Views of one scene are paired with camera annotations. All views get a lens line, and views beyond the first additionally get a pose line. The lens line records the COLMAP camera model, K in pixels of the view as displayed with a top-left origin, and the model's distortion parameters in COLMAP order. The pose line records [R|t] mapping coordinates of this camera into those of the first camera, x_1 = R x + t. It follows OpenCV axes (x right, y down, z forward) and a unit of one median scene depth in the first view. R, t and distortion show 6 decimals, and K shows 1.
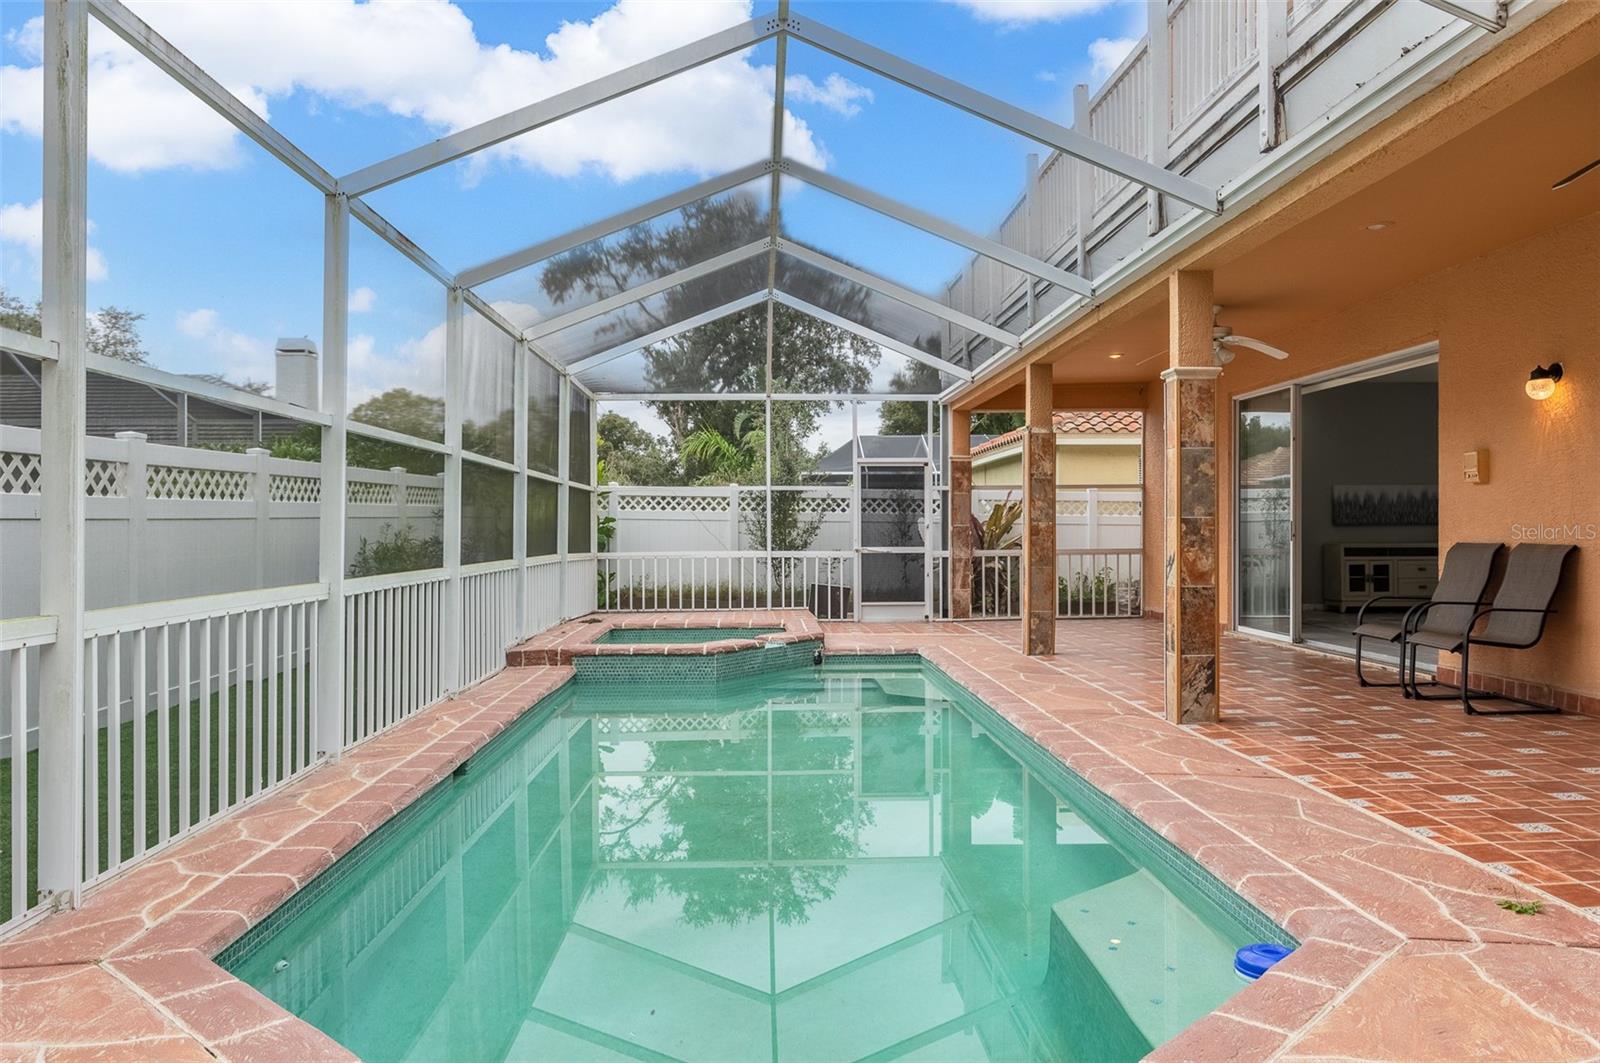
lens RADIAL K [[1057.2, 0, 806.1], [0, 1057.2, 527.4], [0, 0, 1]] dist [-0.000530, -0.009096]
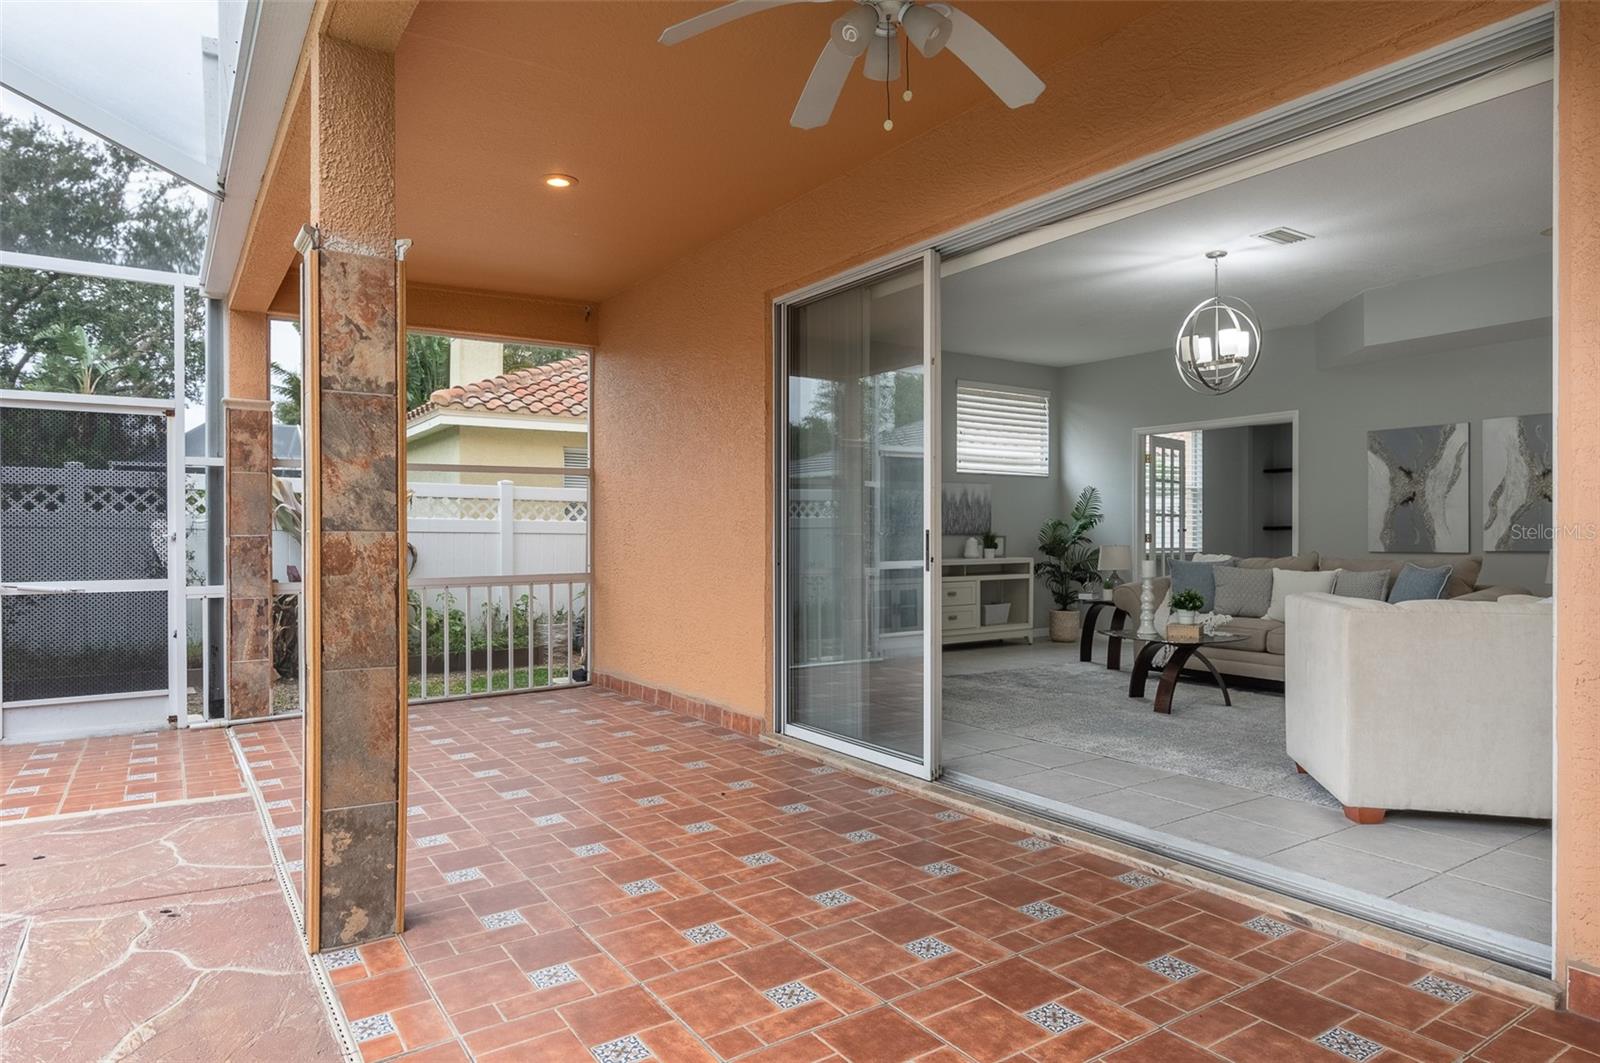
lens RADIAL K [[960.0, 0, 805.7], [0, 960.0, 531.4], [0, 0, 1]] dist [-0.005281, 0.000851]
pose [[0.841179, 0.000774, 0.540755, 0.121407], [0.000175, 0.999999, -0.001703, -0.003247], [-0.540756, 0.001527, 0.841178, 0.461548]]
